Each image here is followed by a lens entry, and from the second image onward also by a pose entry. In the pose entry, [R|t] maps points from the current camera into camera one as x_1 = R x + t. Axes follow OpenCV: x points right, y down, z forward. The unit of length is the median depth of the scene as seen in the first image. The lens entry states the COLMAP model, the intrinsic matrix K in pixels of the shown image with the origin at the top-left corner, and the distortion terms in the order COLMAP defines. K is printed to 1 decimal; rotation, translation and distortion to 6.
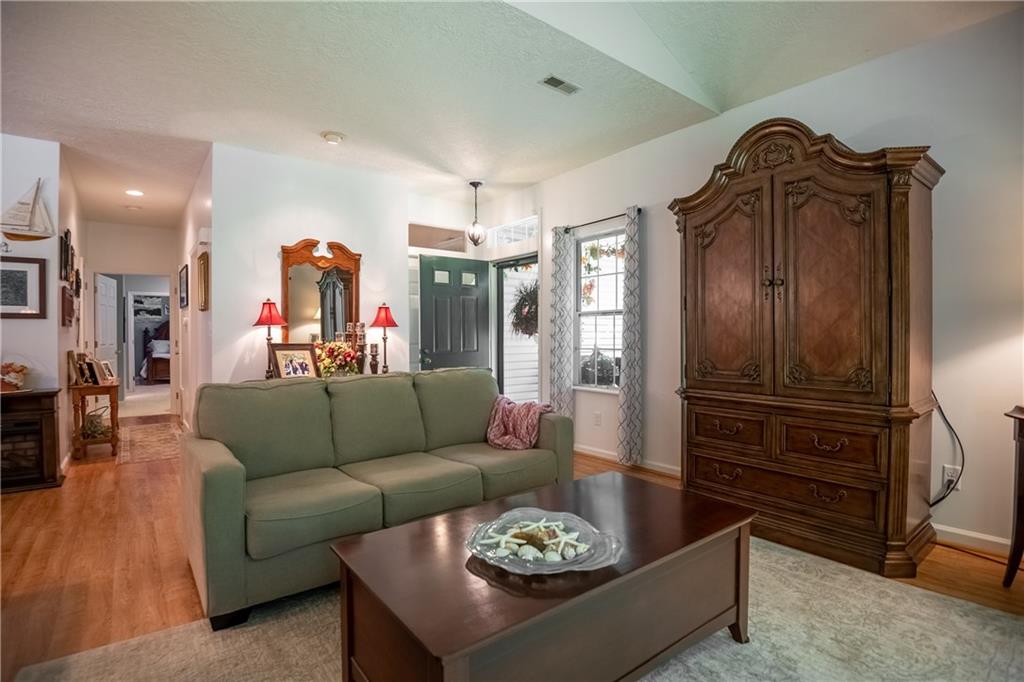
lens RADIAL K [[475.1, 0, 509.9], [0, 475.1, 346.6], [0, 0, 1]] dist [-0.026899, -0.004911]
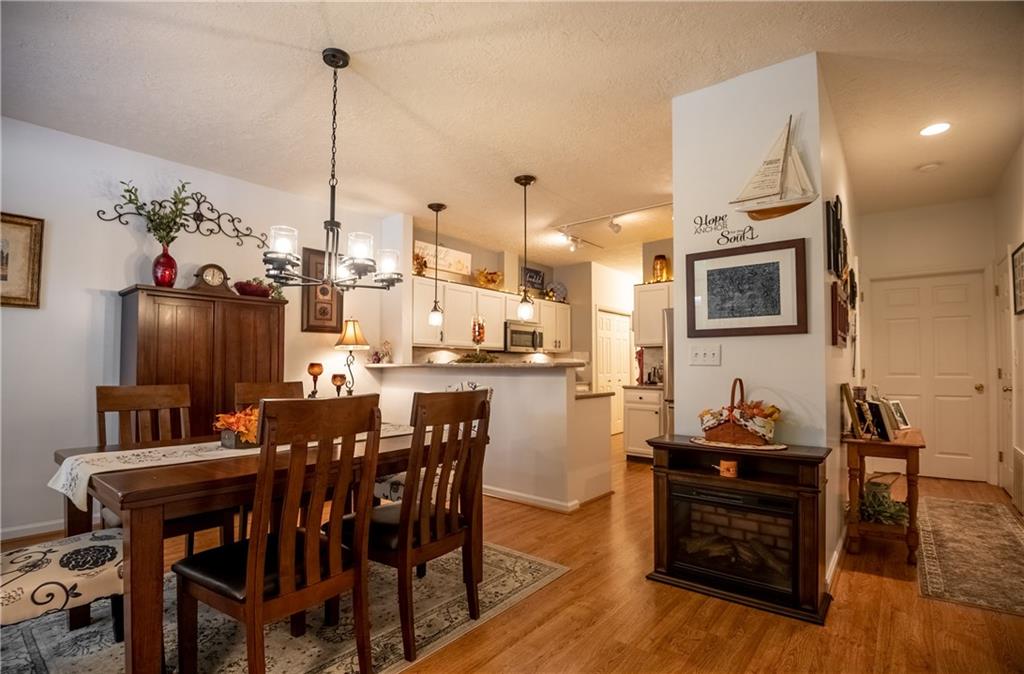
lens RADIAL K [[475.1, 0, 452.1], [0, 475.1, 348.7], [0, 0, 1]] dist [-0.026899, -0.004911]
pose [[0.112669, -0.030808, -0.993155, -0.421574], [-0.022775, 0.999177, -0.033578, -0.007057], [0.993372, 0.026402, 0.111875, 0.436741]]
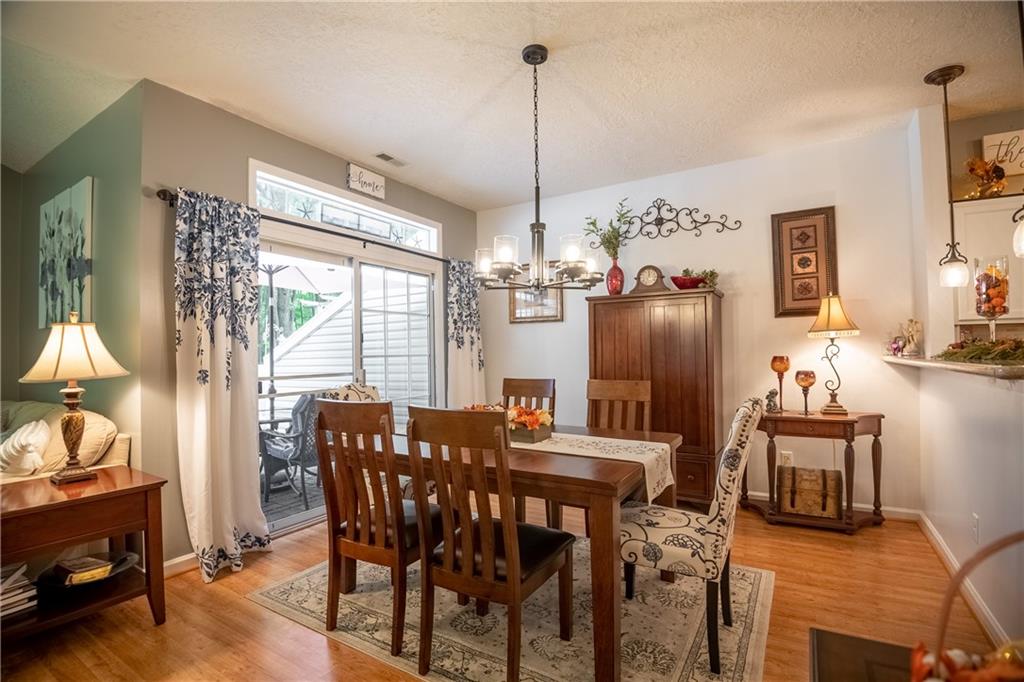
lens RADIAL K [[475.1, 0, 523.0], [0, 475.1, 348.8], [0, 0, 1]] dist [-0.026899, -0.004911]
pose [[-0.938799, 0.016561, -0.344068, -0.939733], [0.014686, 0.999860, 0.008056, -0.040308], [0.344153, 0.002510, -0.938910, 1.067744]]
